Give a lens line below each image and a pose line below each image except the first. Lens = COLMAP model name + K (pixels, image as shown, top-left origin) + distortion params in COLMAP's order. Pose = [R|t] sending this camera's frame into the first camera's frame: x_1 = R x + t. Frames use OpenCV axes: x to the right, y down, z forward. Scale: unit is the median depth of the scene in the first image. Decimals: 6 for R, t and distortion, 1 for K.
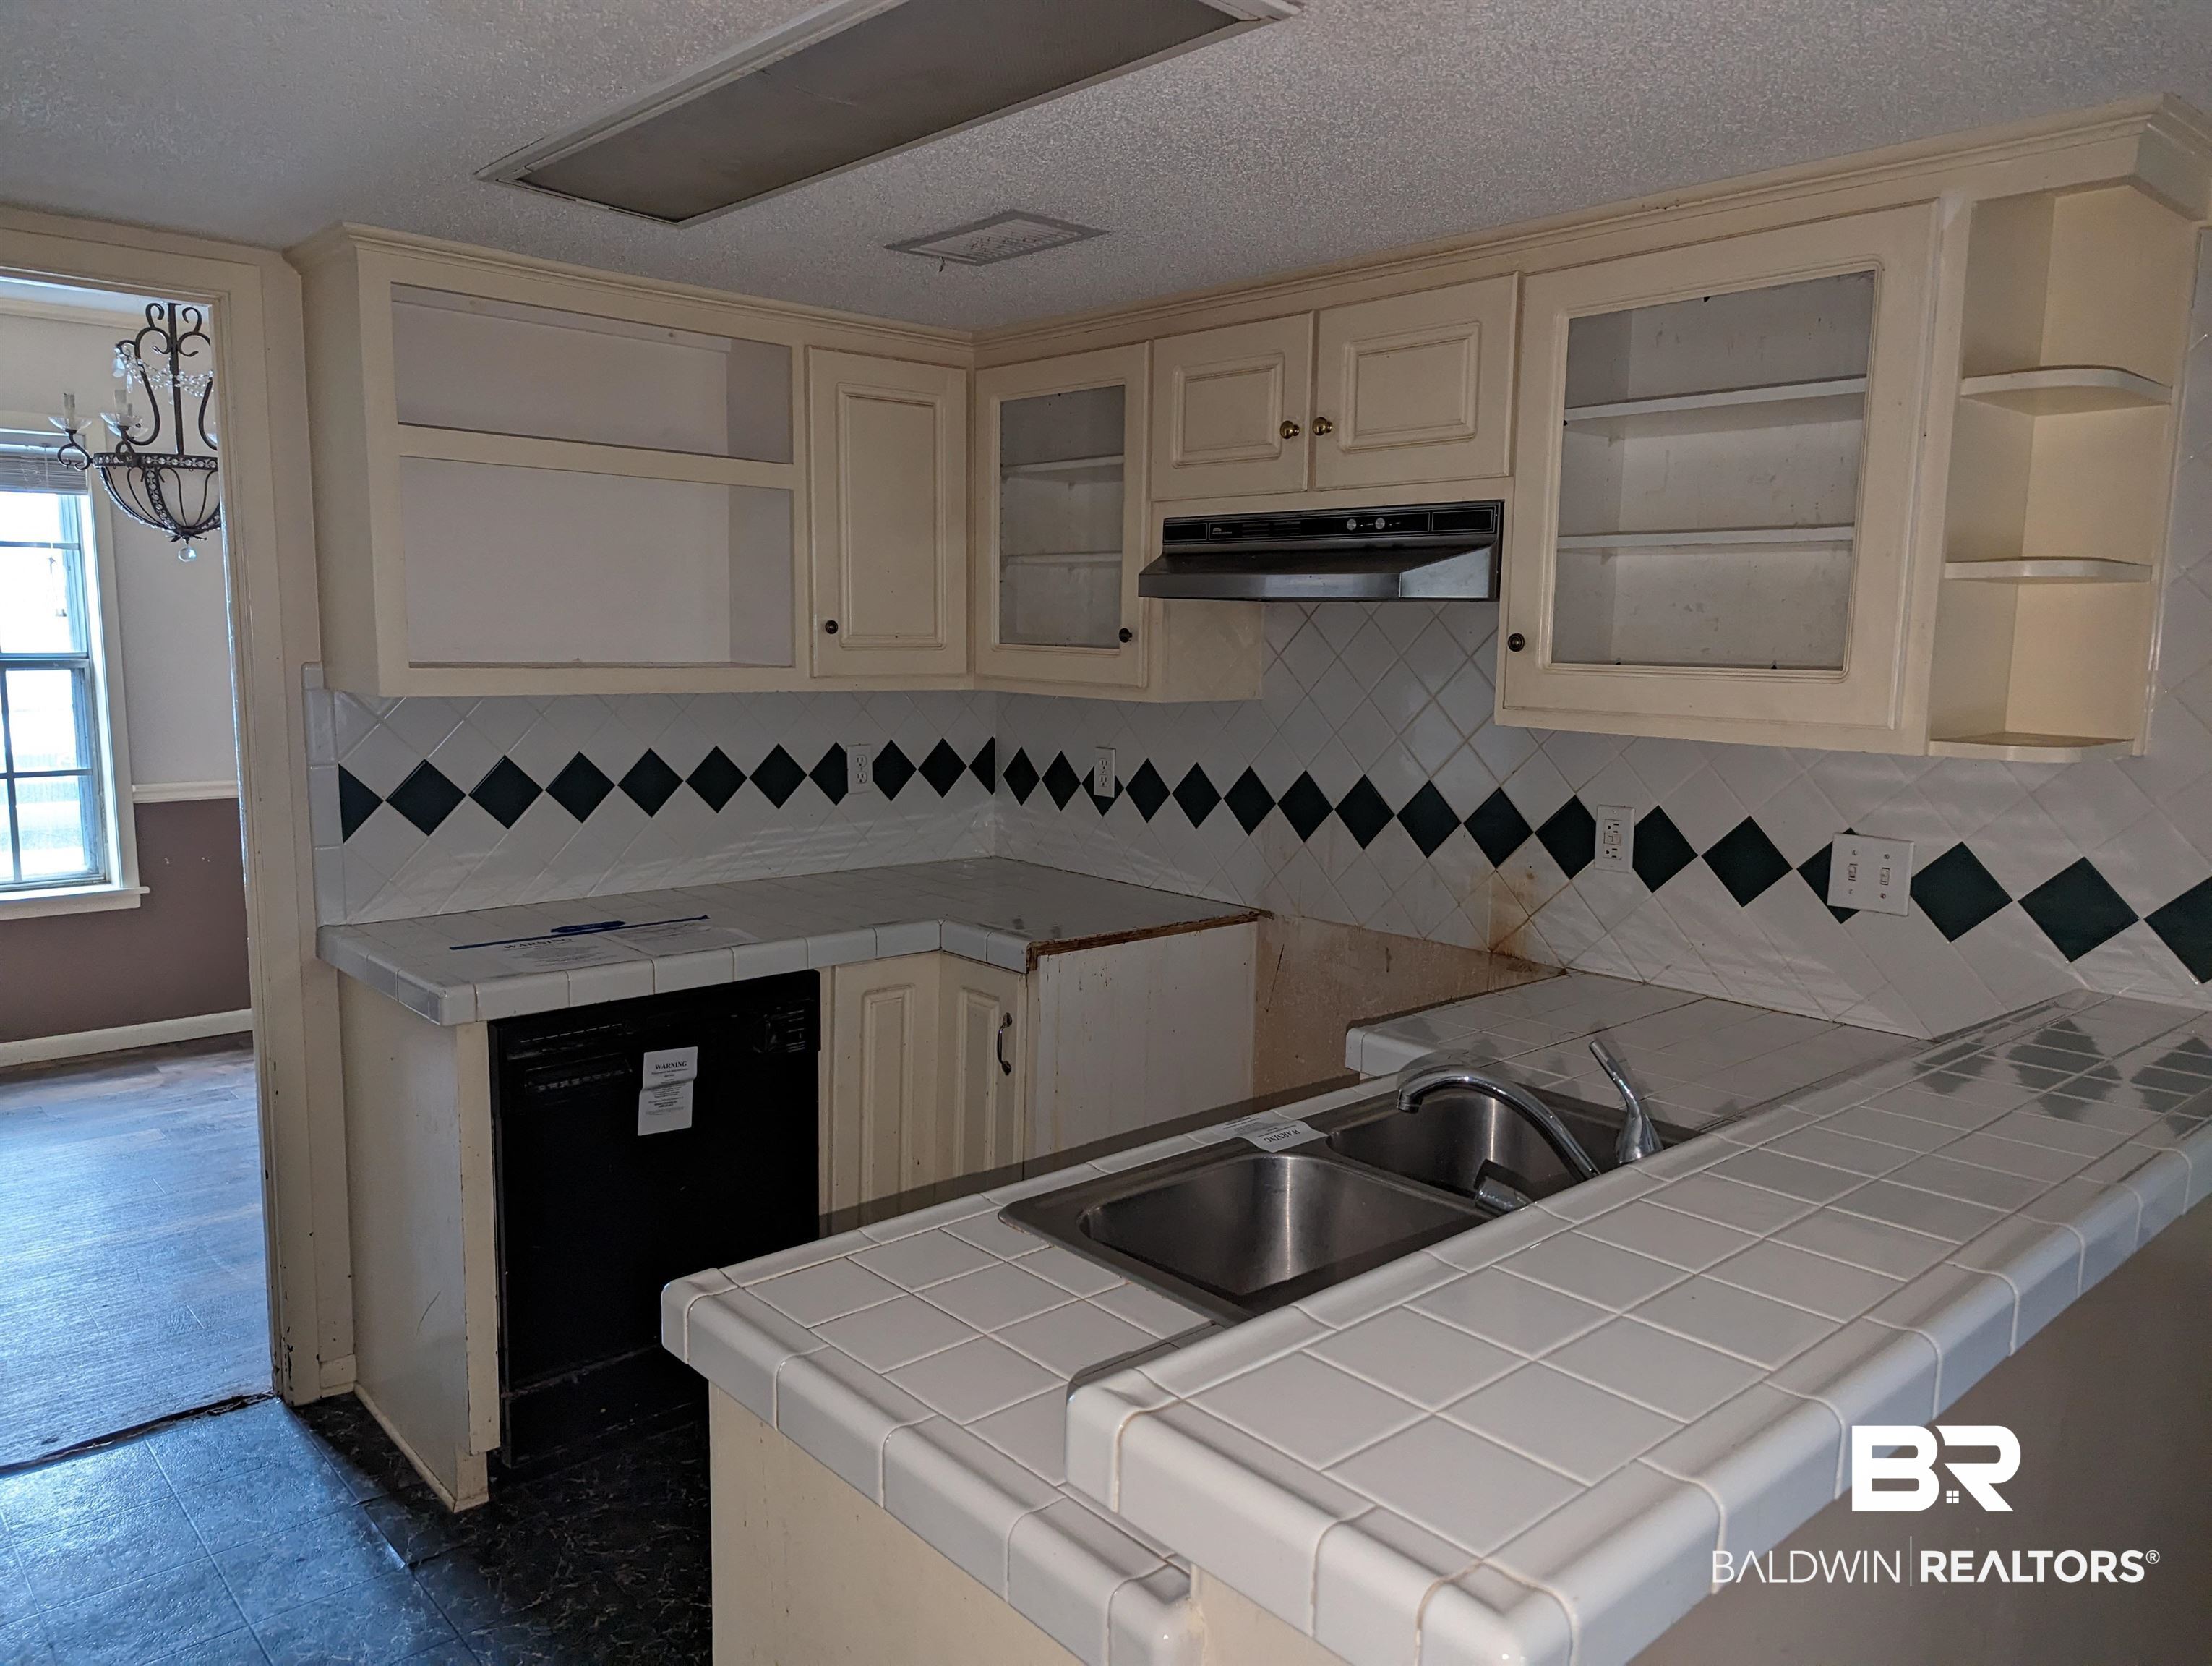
lens RADIAL K [[1544.0, 0, 1097.2], [0, 1544.0, 842.8], [0, 0, 1]] dist [0.032354, -0.032972]
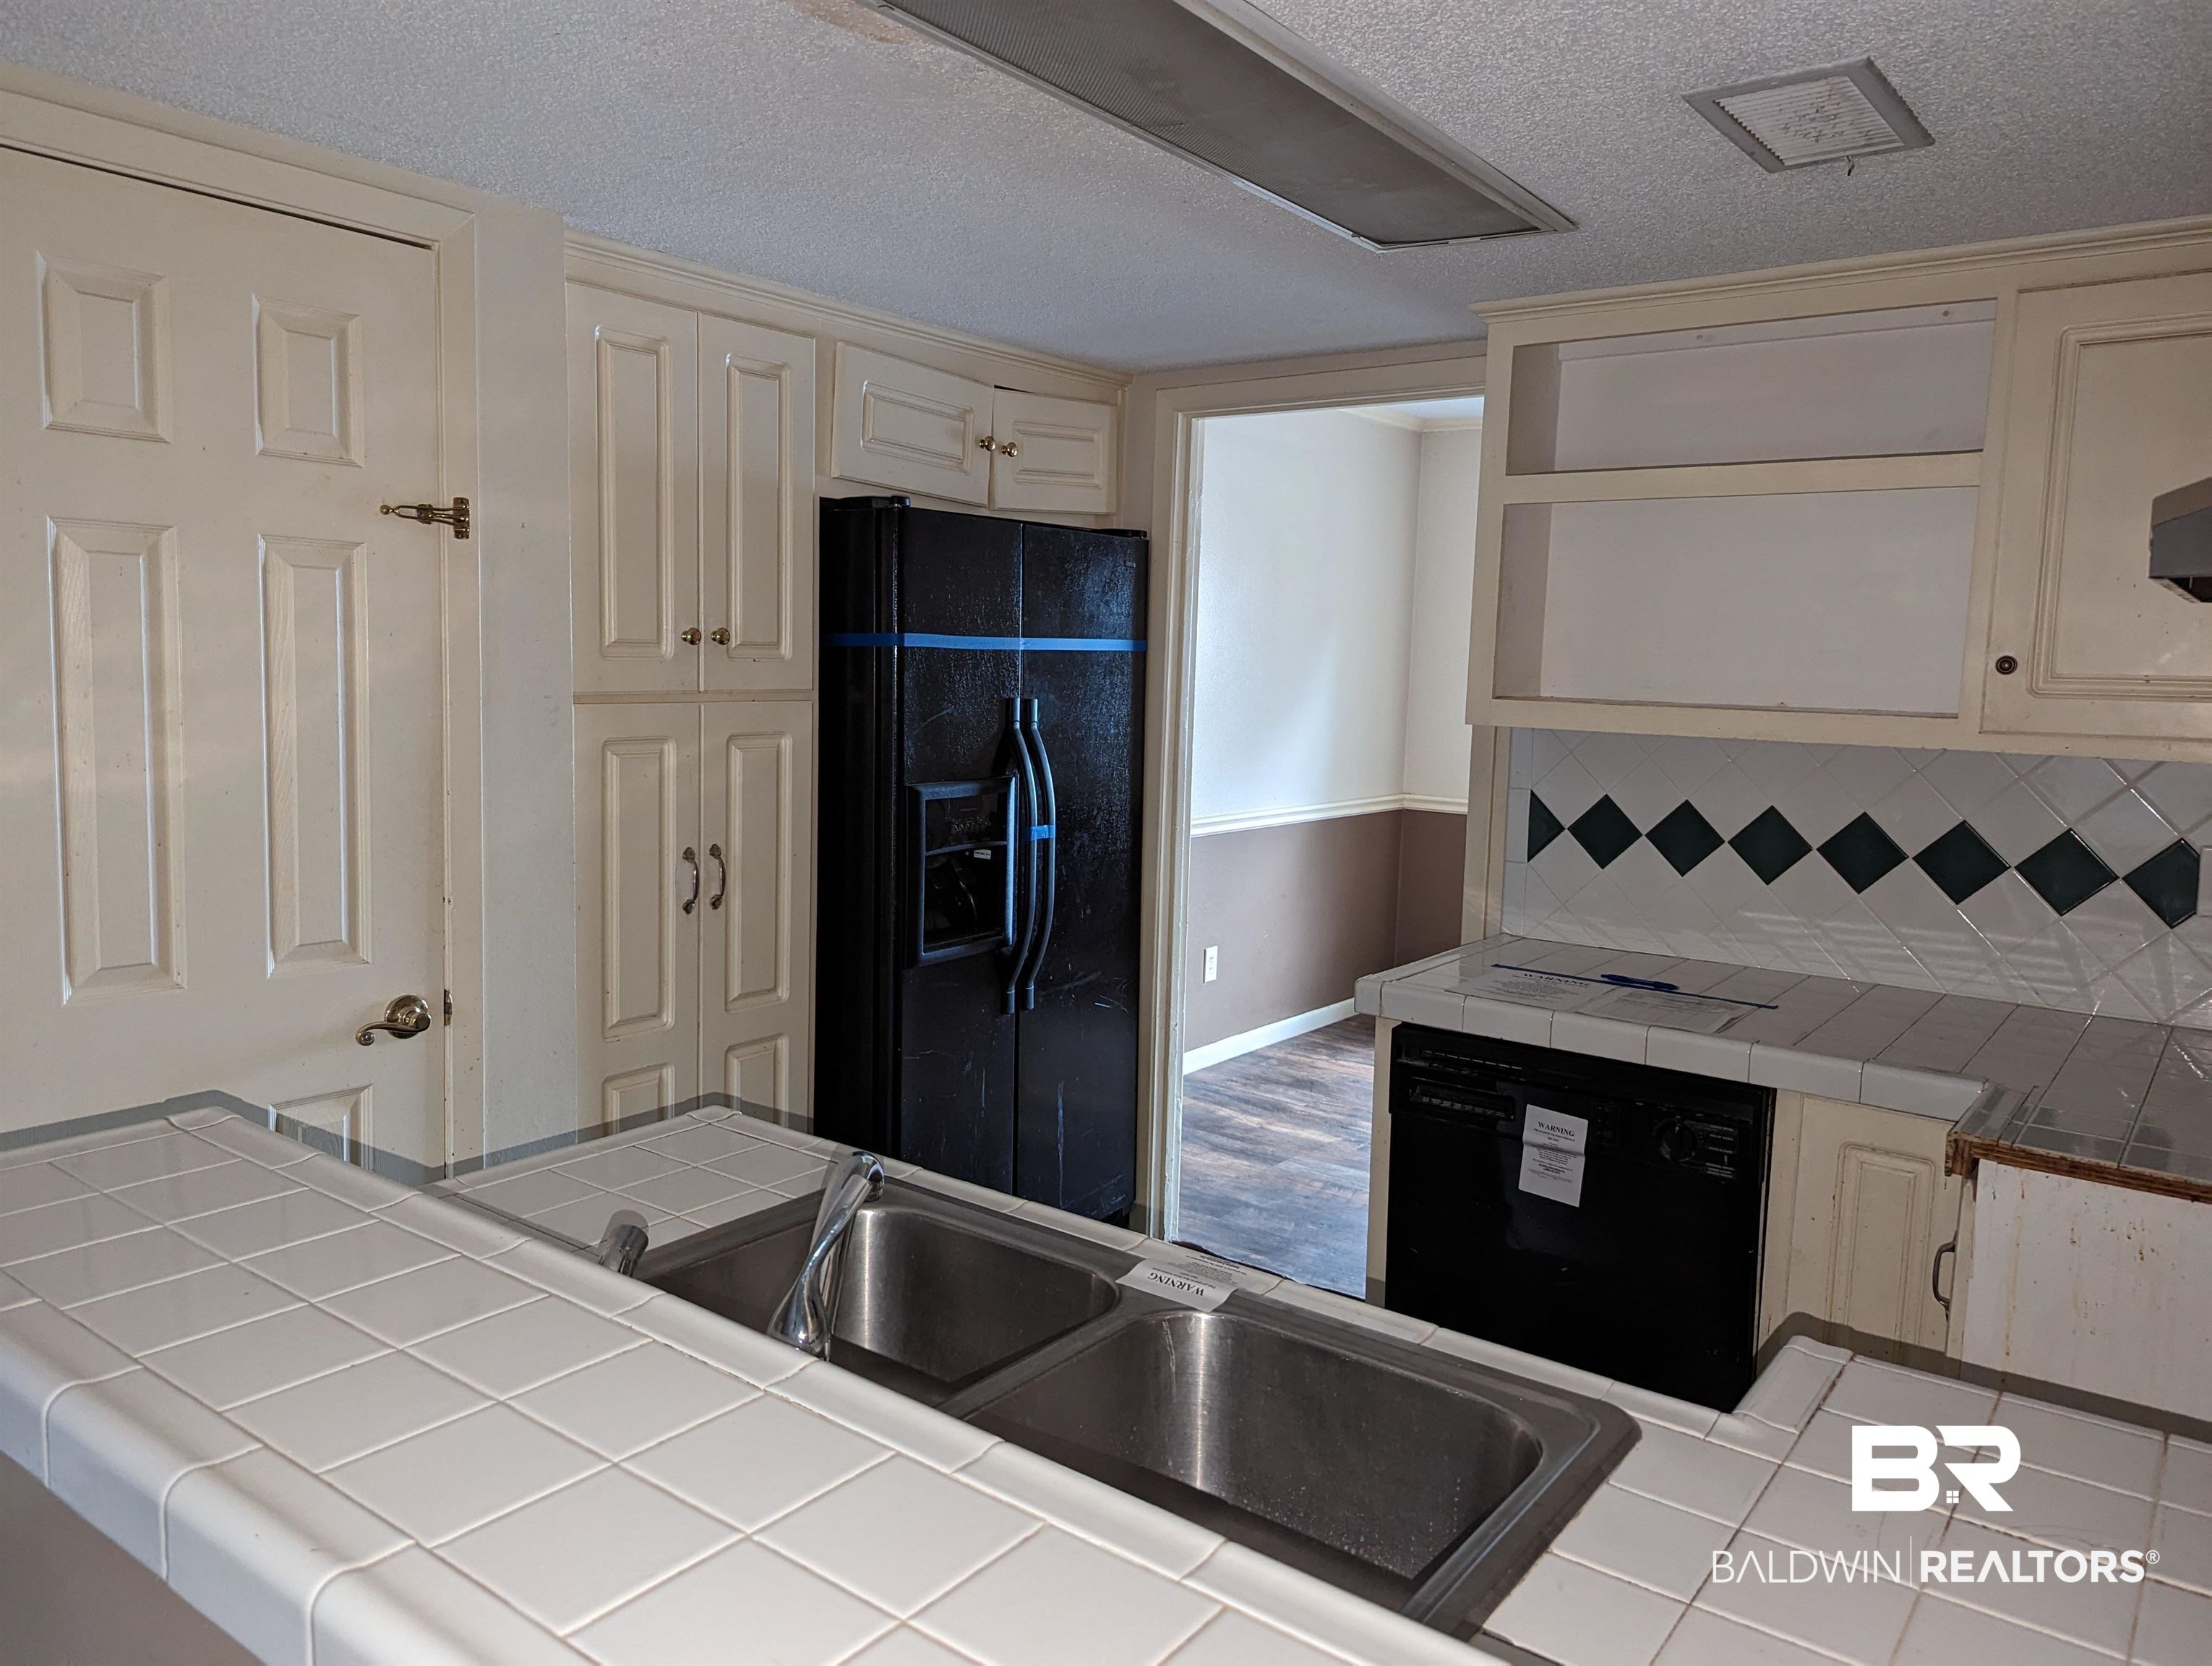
lens RADIAL K [[1565.4, 0, 1078.4], [0, 1565.4, 839.2], [0, 0, 1]] dist [0.057997, -0.047898]
pose [[0.177436, 0.104631, -0.978554, 0.531890], [-0.158211, 0.984432, 0.076572, -0.049830], [0.971332, 0.141231, 0.191227, 0.473790]]
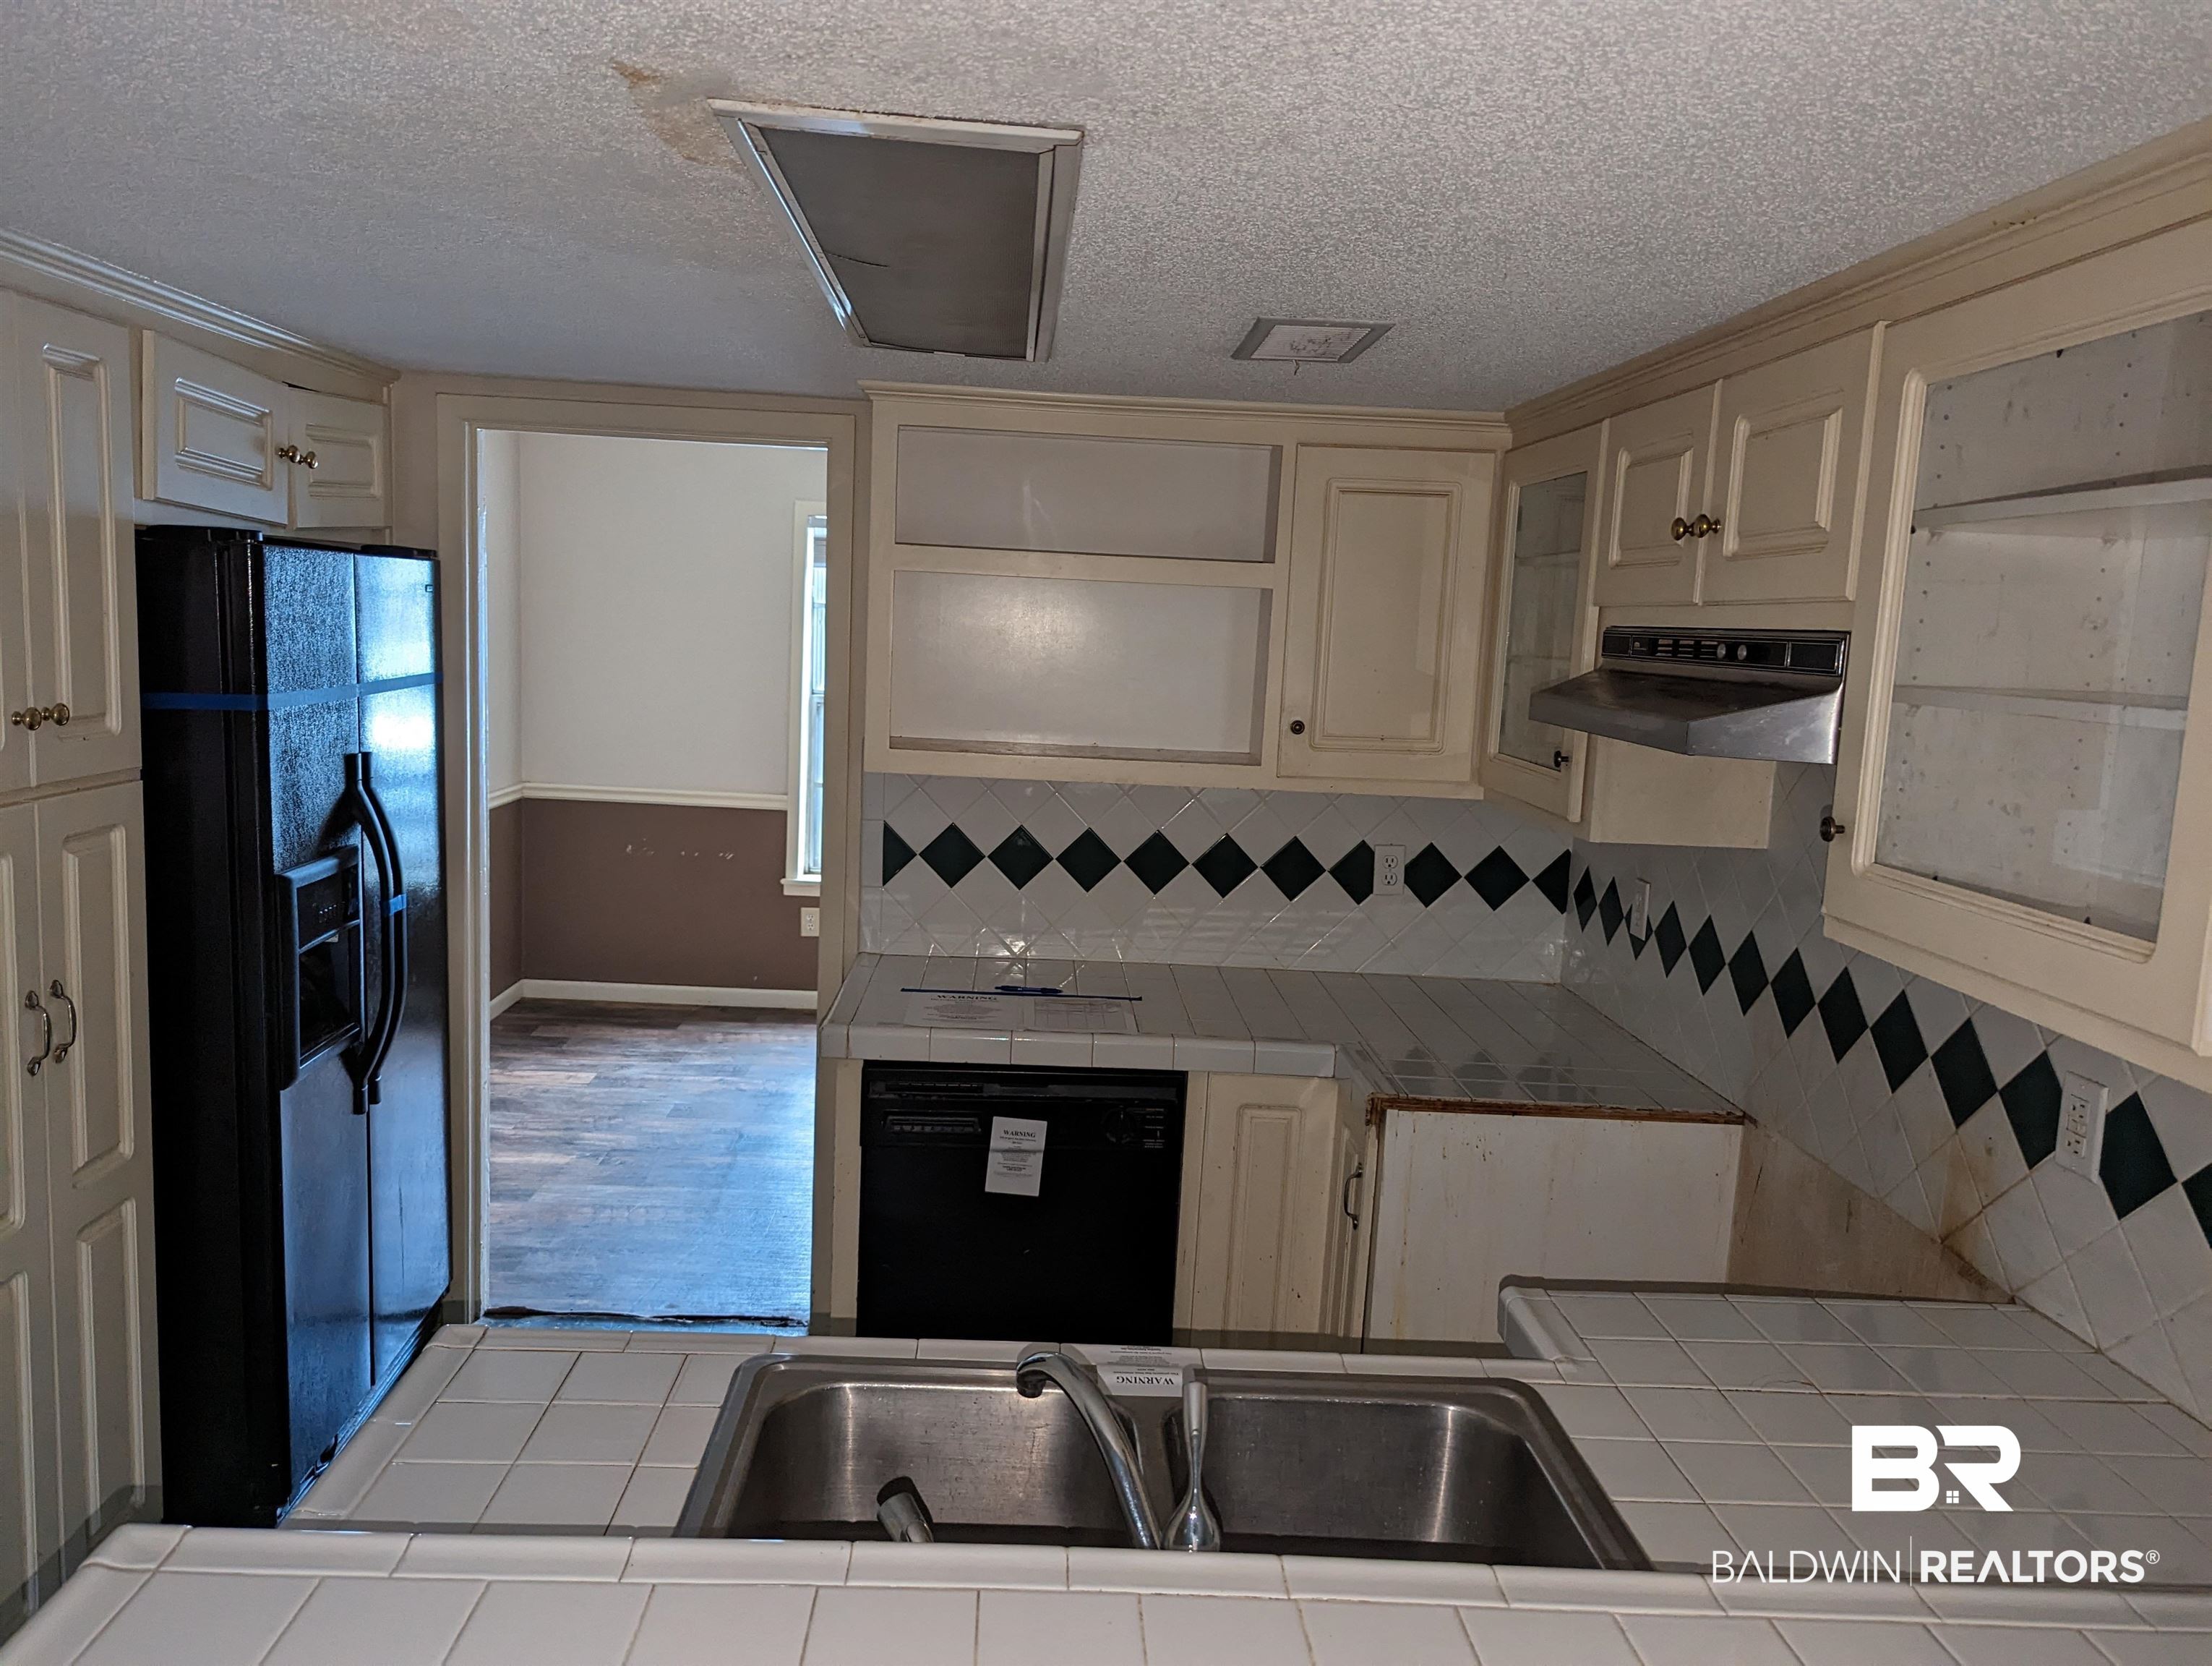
lens RADIAL K [[1565.4, 0, 1078.4], [0, 1565.4, 839.2], [0, 0, 1]] dist [0.057997, -0.047898]
pose [[0.759337, 0.108015, -0.641669, 0.393822], [-0.121718, 0.992298, 0.023000, -0.080891], [0.639212, 0.060638, 0.766636, 0.167470]]
